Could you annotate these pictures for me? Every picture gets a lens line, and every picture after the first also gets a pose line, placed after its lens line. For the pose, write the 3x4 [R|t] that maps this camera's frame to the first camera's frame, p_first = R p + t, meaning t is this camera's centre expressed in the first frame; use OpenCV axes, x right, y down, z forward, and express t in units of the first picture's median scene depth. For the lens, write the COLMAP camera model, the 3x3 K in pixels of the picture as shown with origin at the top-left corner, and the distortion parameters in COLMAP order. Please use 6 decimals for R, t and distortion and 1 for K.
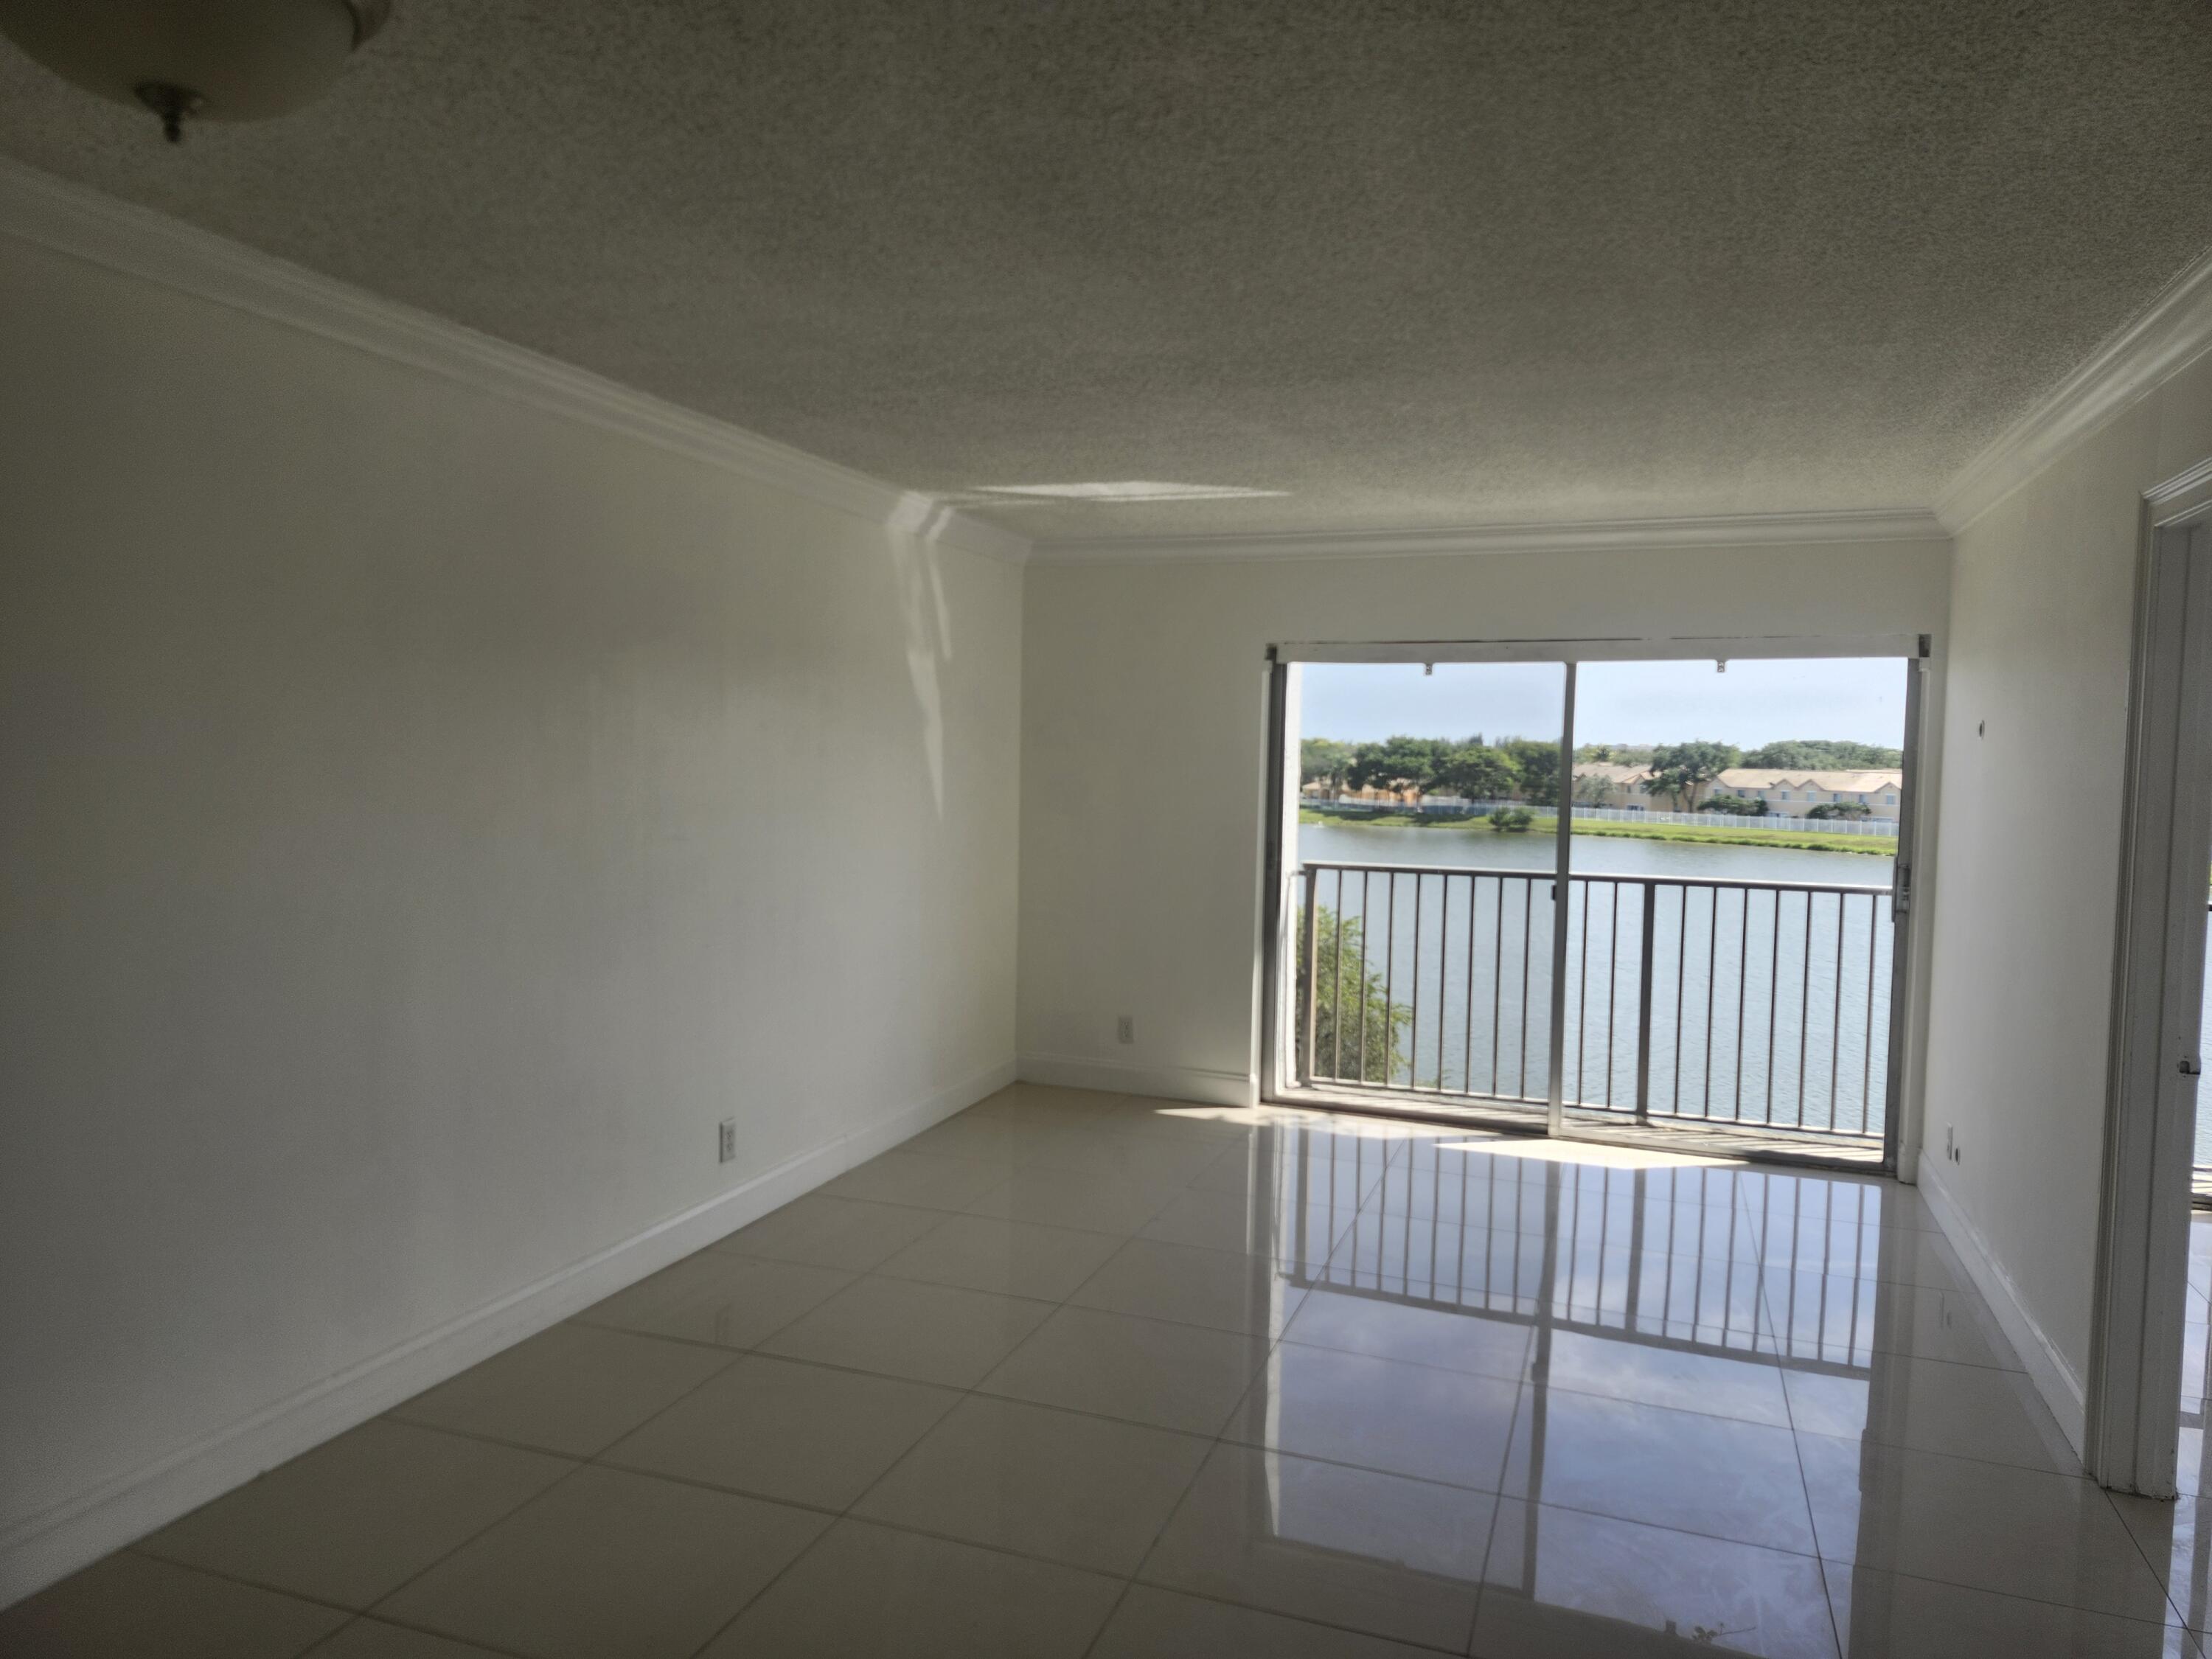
lens RADIAL K [[1493.9, 0, 1106.0], [0, 1493.9, 829.5], [0, 0, 1]] dist [0.005192, 0.000751]
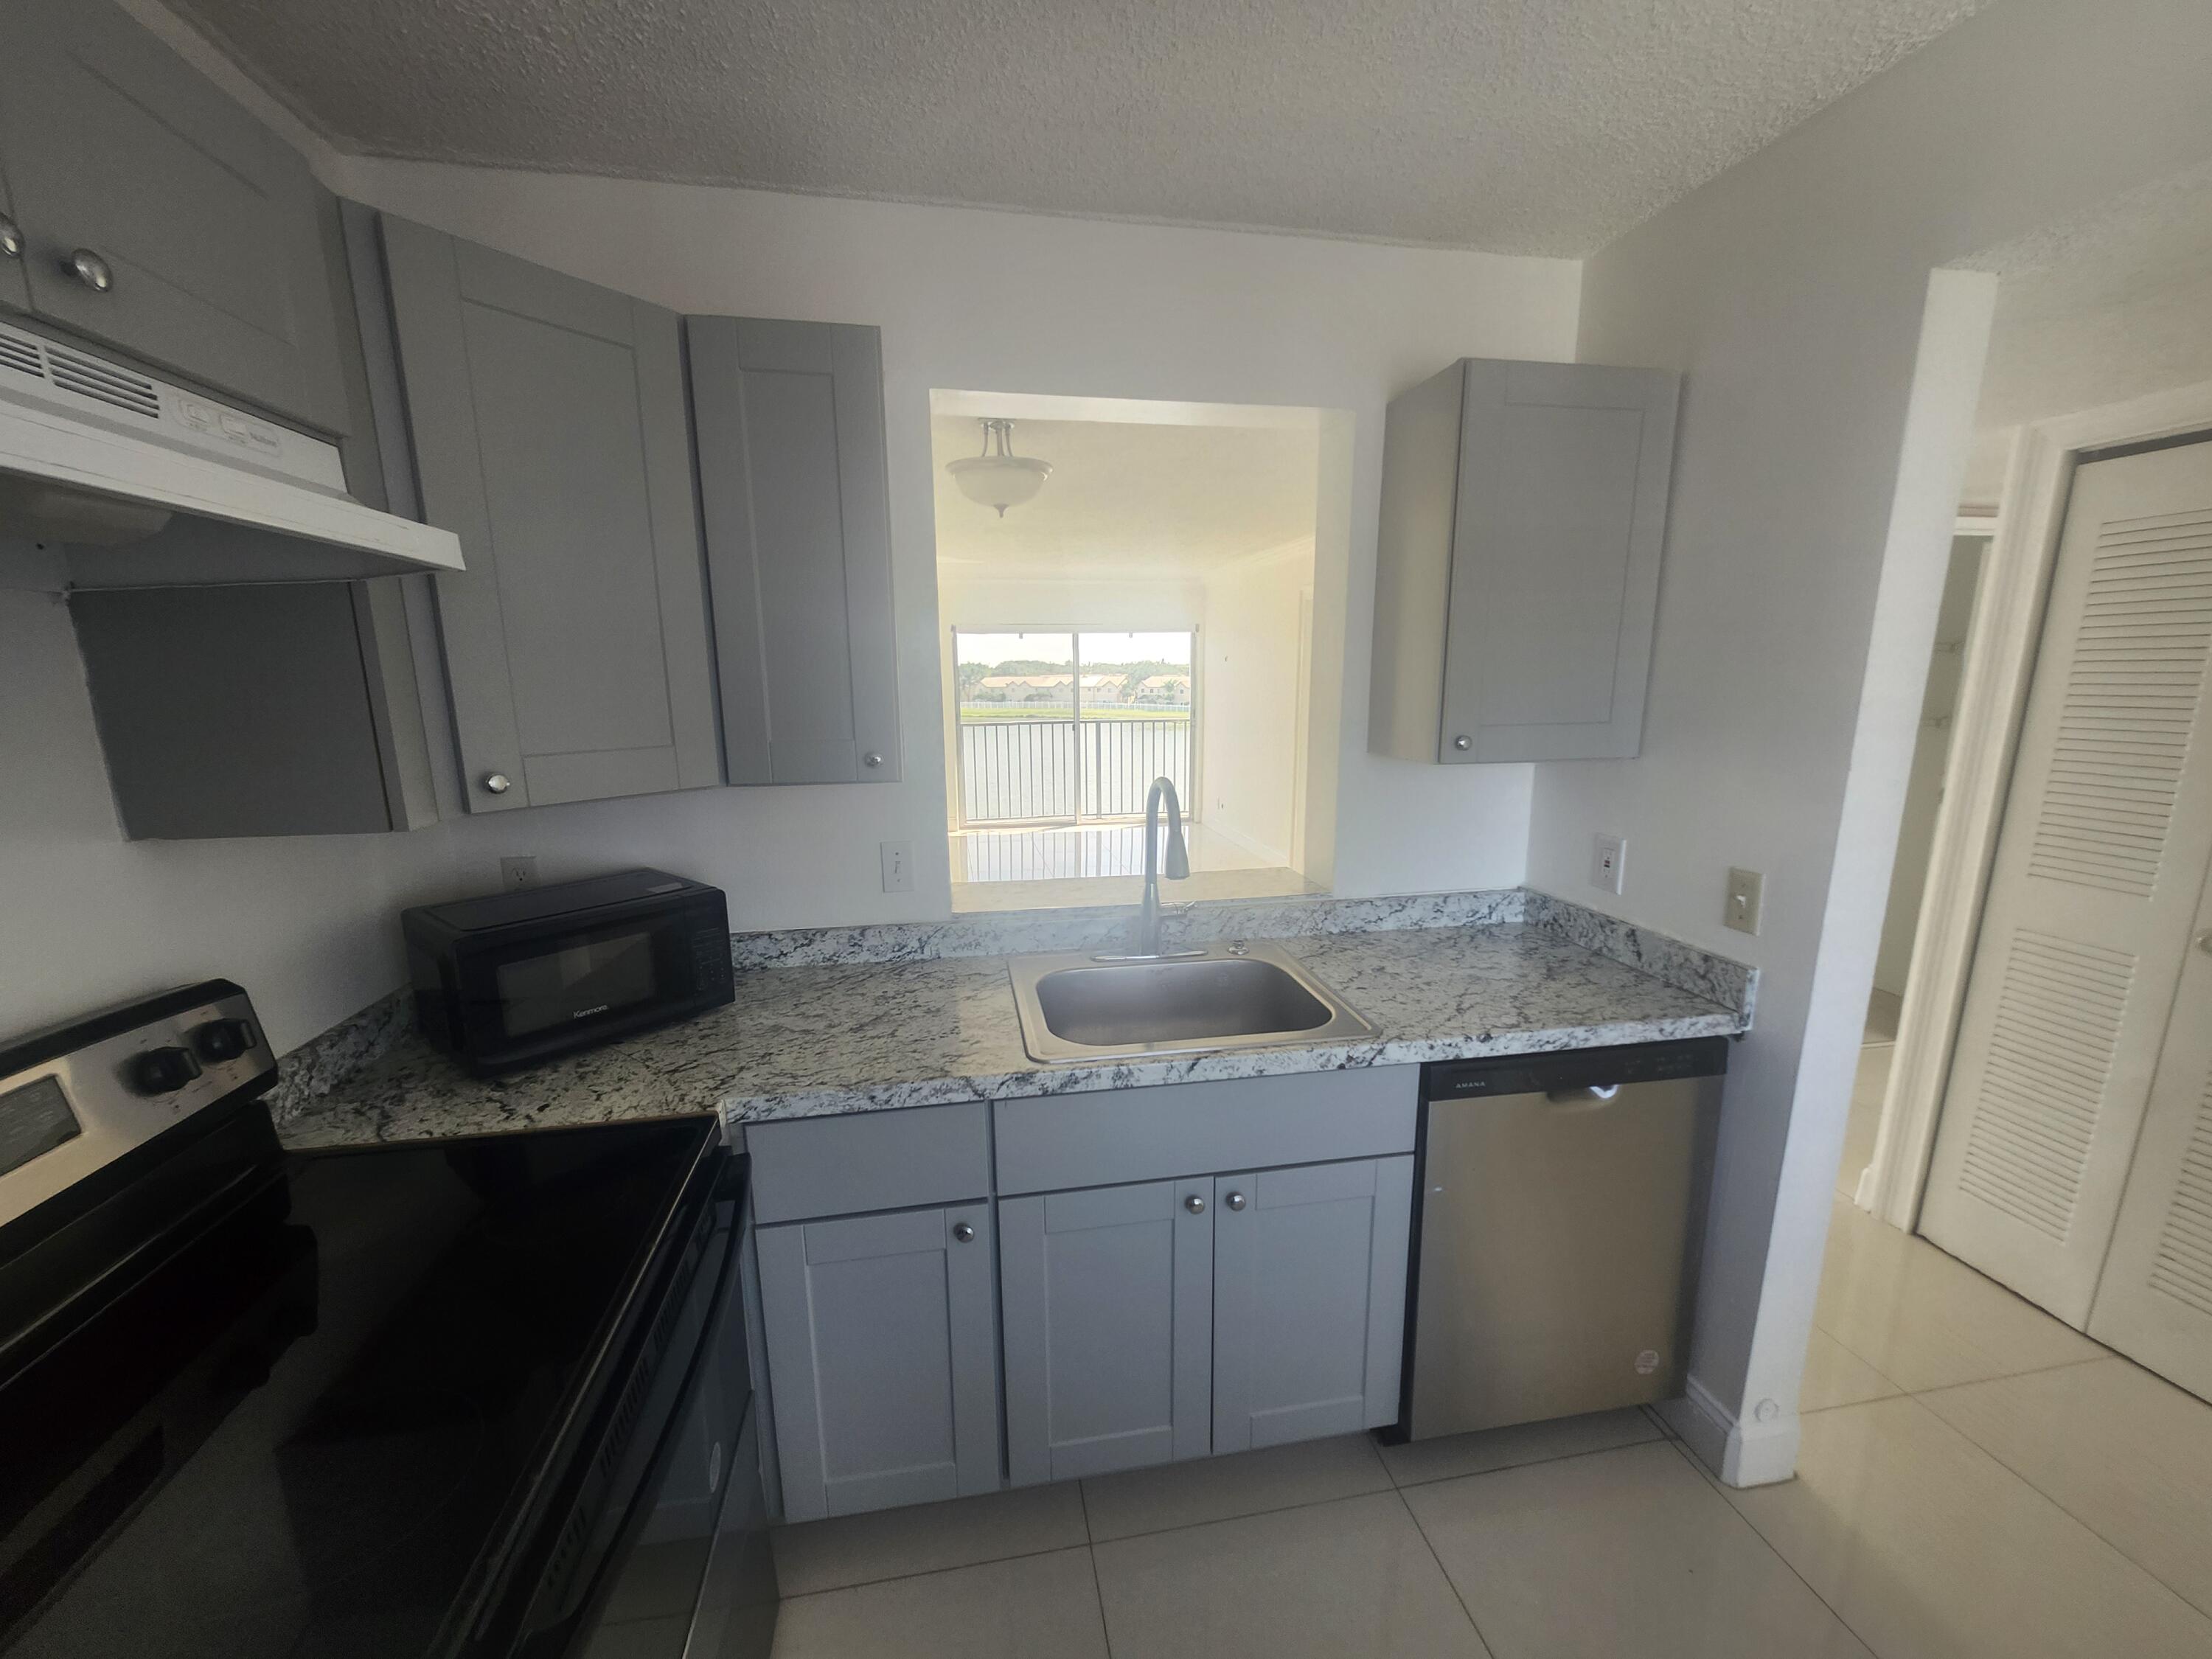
lens RADIAL K [[875.3, 0, 1092.4], [0, 875.3, 847.3], [0, 0, 1]] dist [-0.001102, -0.000290]
pose [[0.858435, -0.126666, 0.497036, -0.401158], [0.051998, 0.985527, 0.161349, 0.003668], [-0.510280, -0.112663, 0.852597, -0.270043]]
